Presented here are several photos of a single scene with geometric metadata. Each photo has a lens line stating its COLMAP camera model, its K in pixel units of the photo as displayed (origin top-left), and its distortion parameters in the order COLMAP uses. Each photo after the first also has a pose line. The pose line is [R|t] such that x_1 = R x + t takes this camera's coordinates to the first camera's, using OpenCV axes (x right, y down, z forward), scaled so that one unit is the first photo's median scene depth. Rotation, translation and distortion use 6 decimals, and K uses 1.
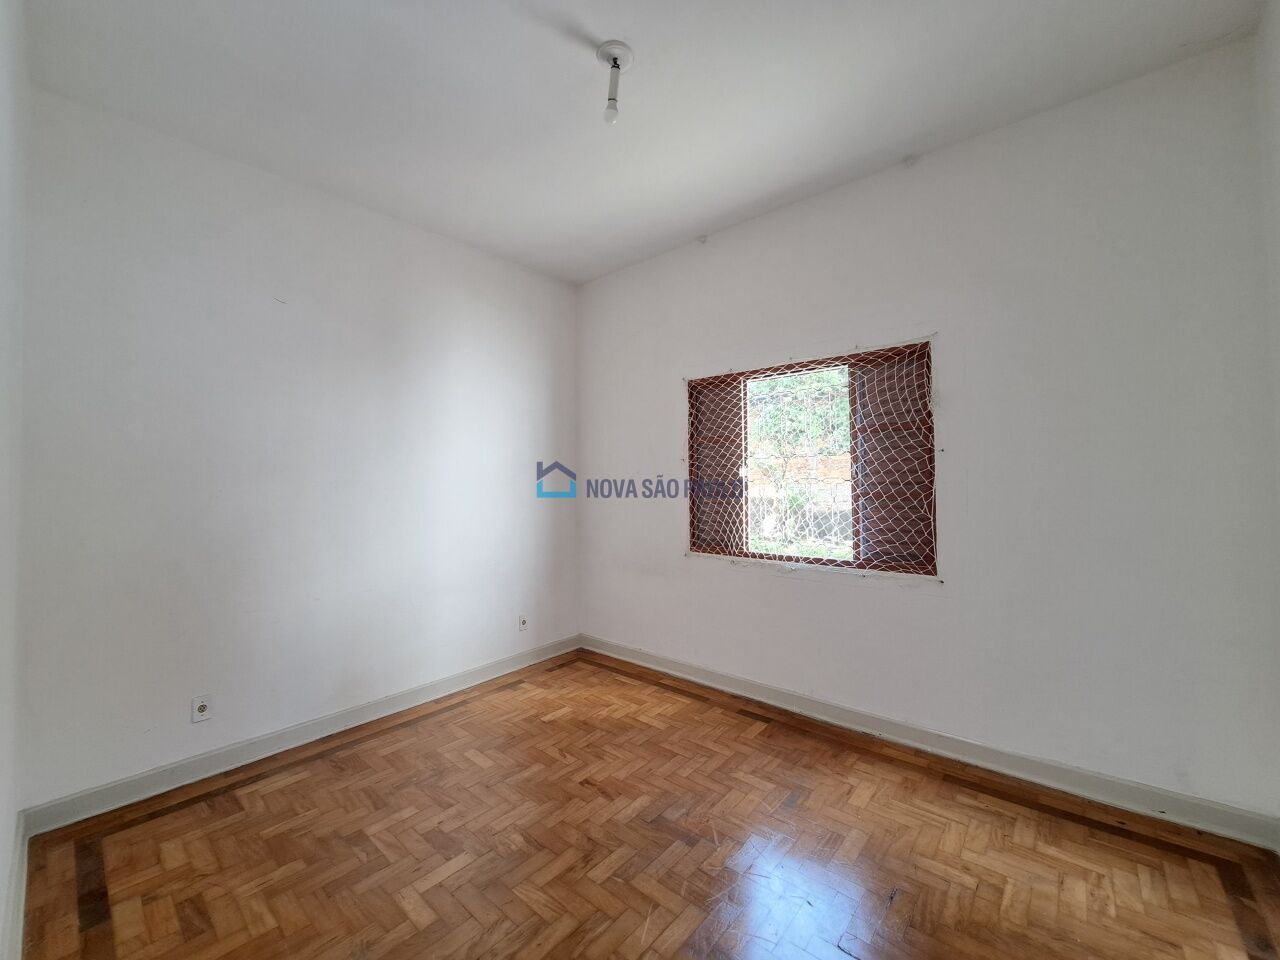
lens RADIAL K [[507.6, 0, 635.4], [0, 507.6, 472.0], [0, 0, 1]] dist [-0.016754, -0.000692]
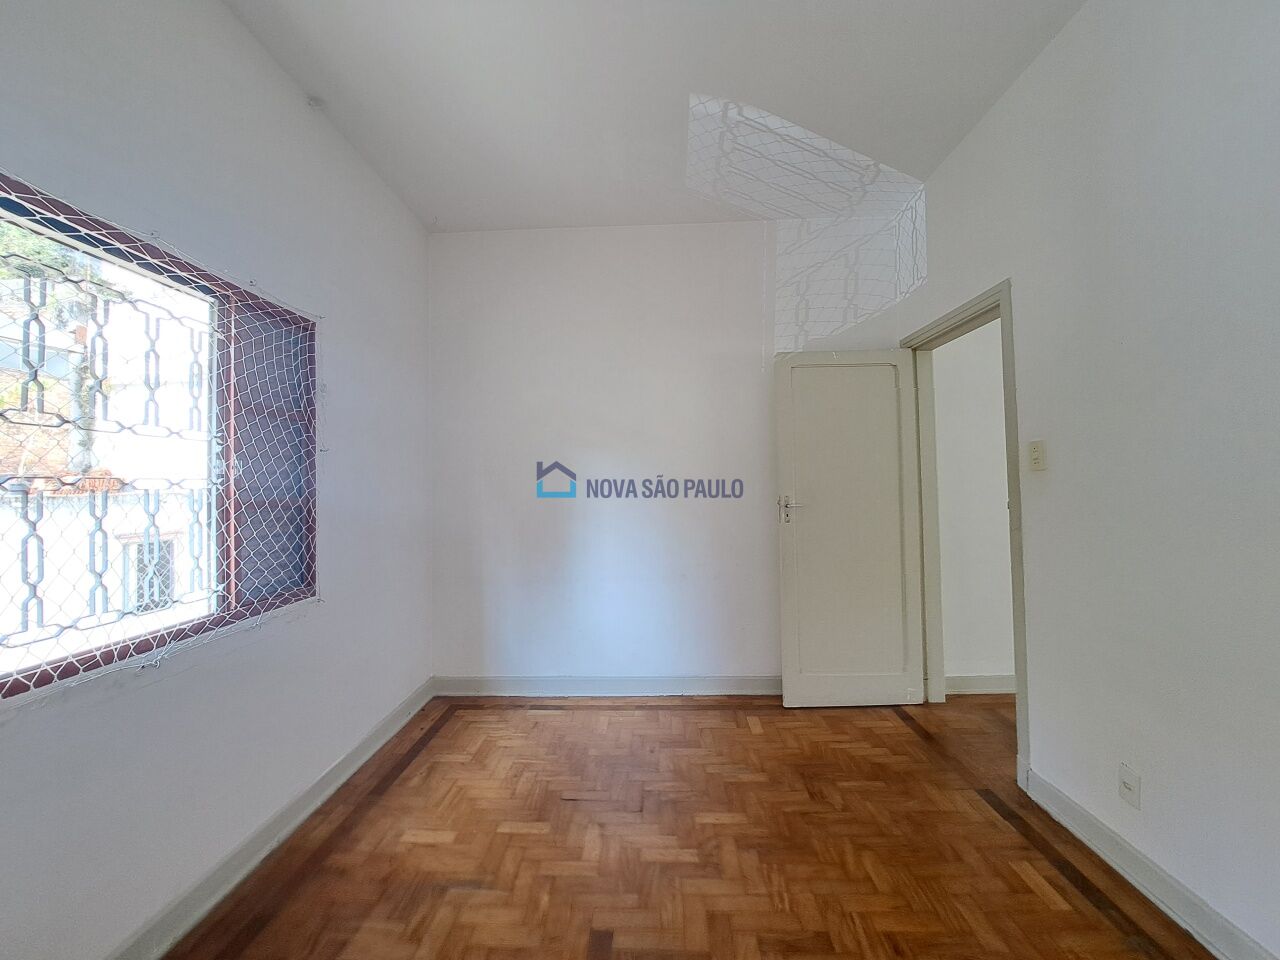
lens RADIAL K [[509.9, 0, 638.8], [0, 509.9, 472.5], [0, 0, 1]] dist [-0.019291, -0.001036]
pose [[-0.624329, 0.041380, 0.780065, -0.388586], [0.014849, 0.999044, -0.041111, 0.036812], [-0.781021, -0.014083, -0.624346, 1.009923]]
